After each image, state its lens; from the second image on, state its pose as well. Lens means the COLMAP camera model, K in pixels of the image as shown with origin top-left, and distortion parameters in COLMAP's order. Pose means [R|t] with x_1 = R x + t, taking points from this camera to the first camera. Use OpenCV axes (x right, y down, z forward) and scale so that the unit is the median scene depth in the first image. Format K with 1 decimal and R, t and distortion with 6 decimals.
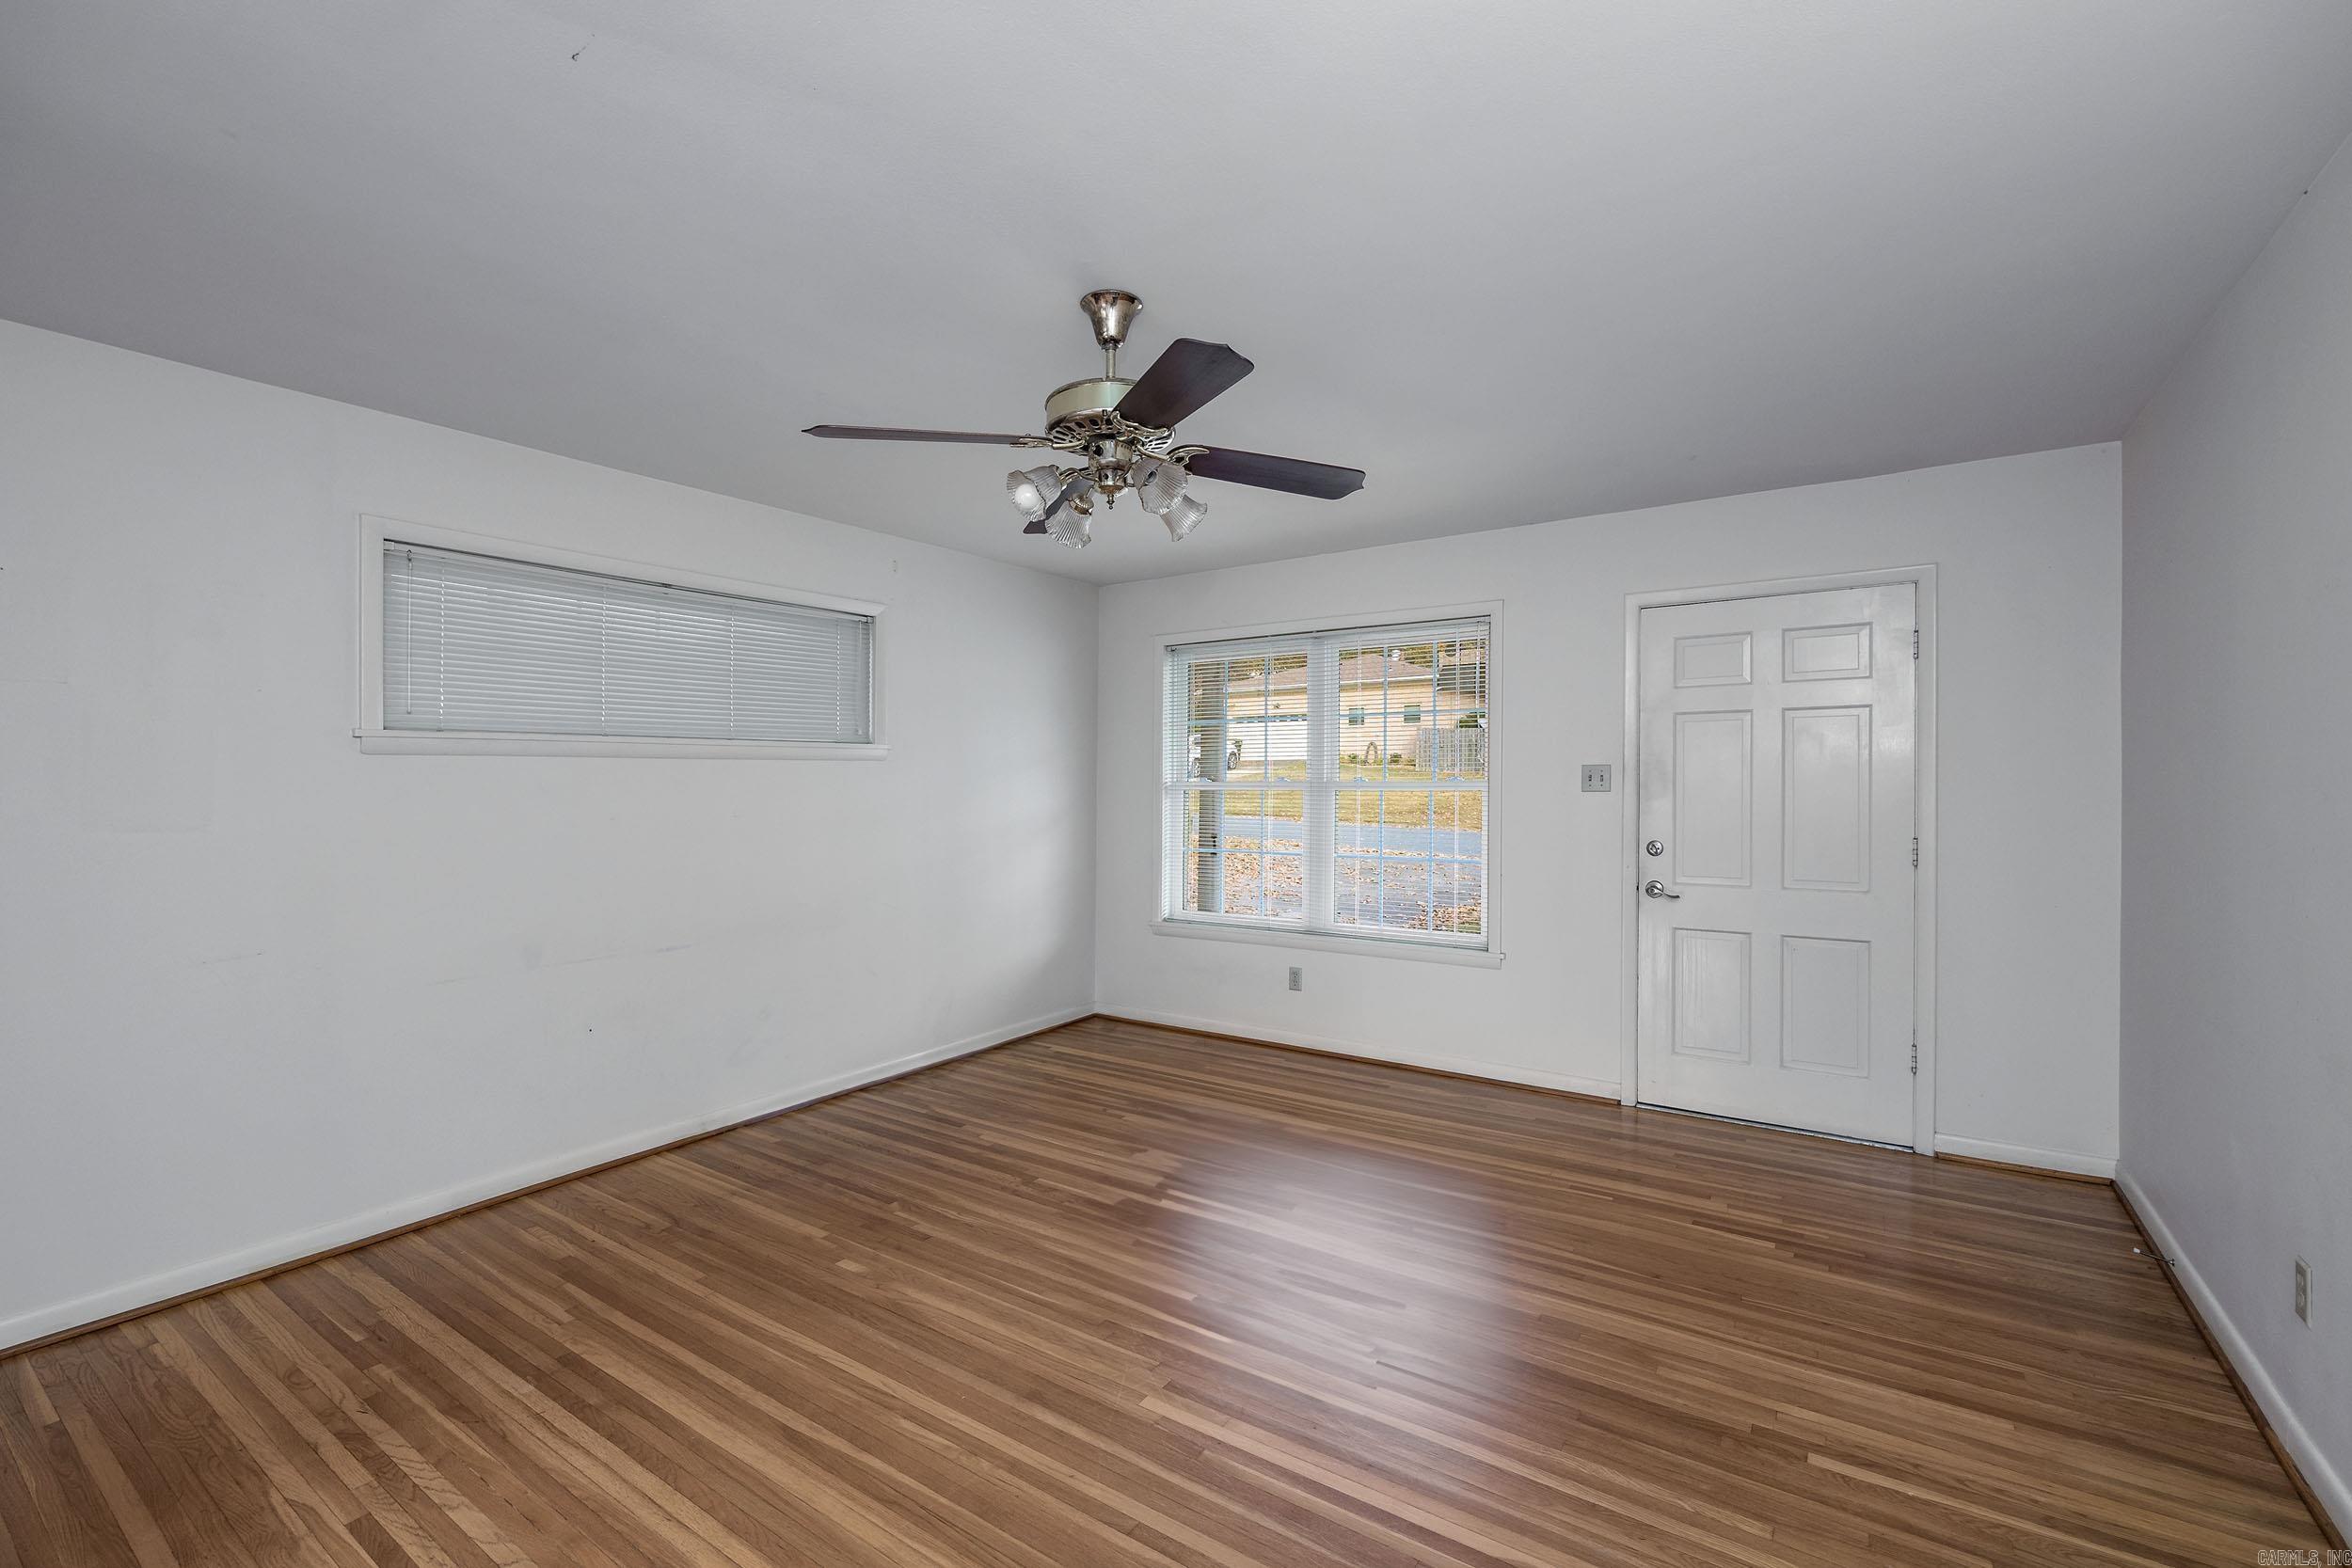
lens RADIAL K [[951.9, 0, 1187.8], [0, 951.9, 799.5], [0, 0, 1]] dist [0.000014, -0.000057]
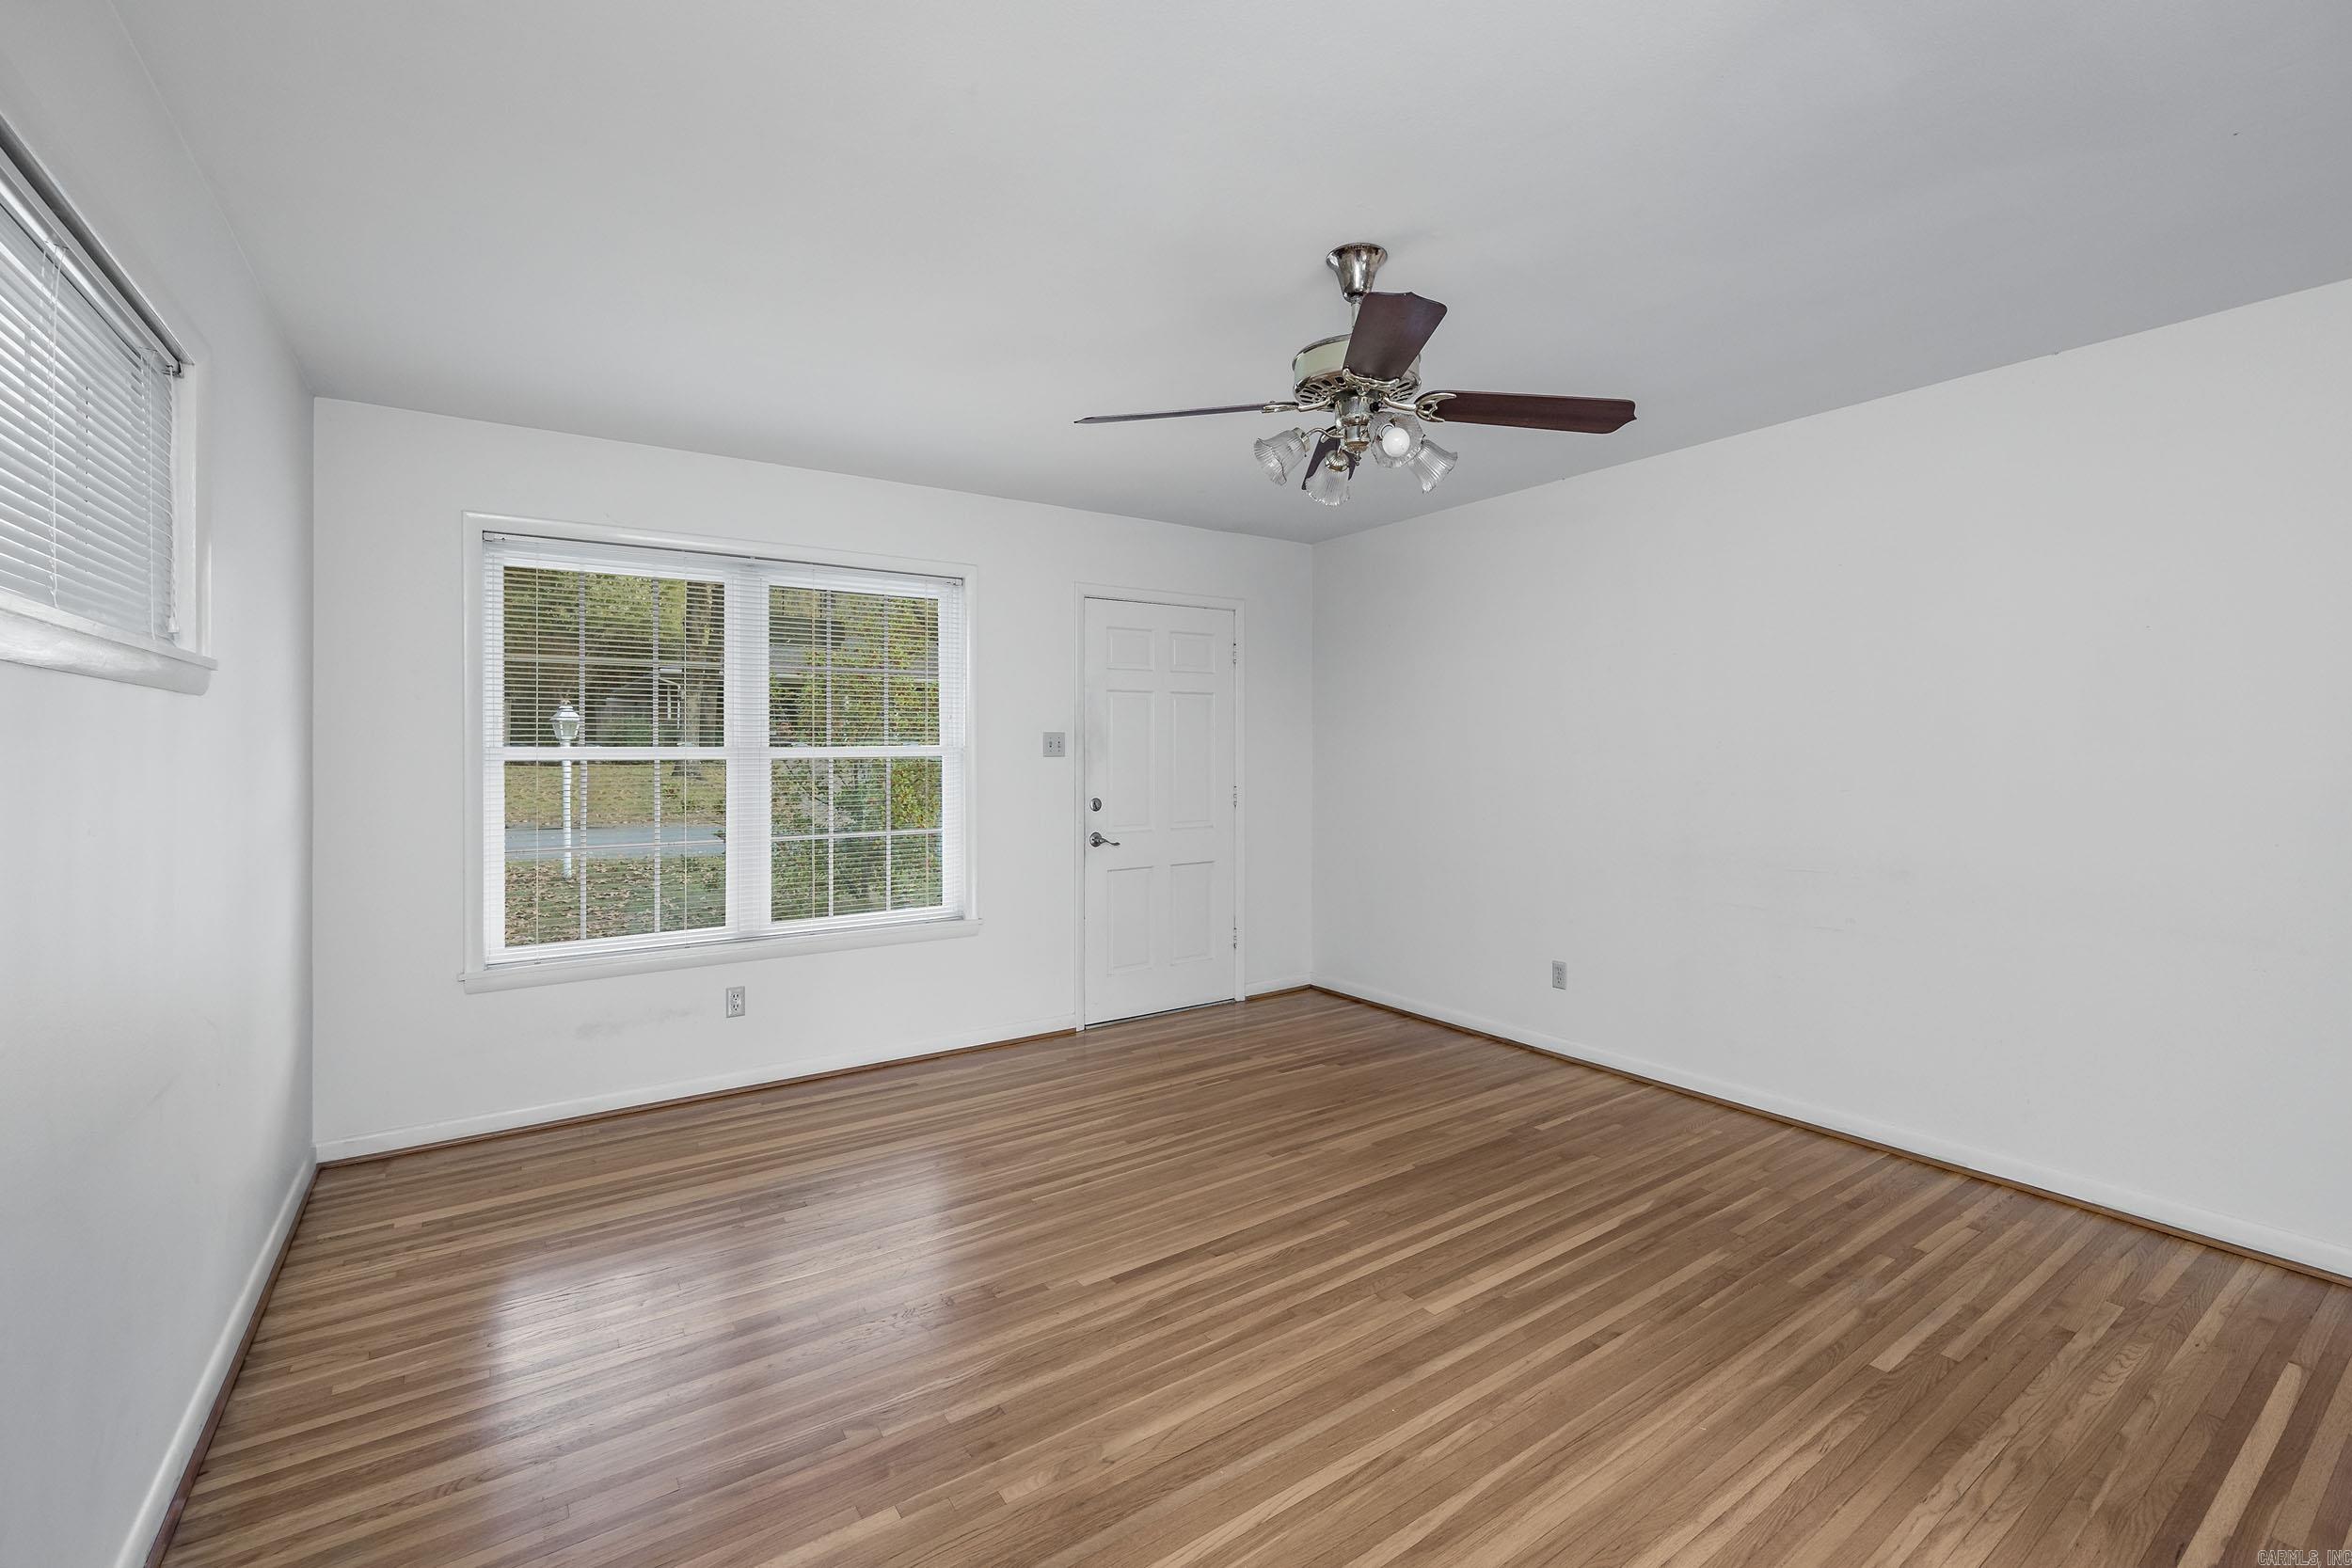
lens RADIAL K [[1032.8, 0, 1174.3], [0, 1032.8, 743.0], [0, 0, 1]] dist [0.000910, -0.000011]
pose [[0.369560, 0.009930, 0.929154, -0.866497], [0.018078, 0.999677, -0.017873, -0.000444], [-0.929031, 0.023402, 0.369261, 0.565993]]
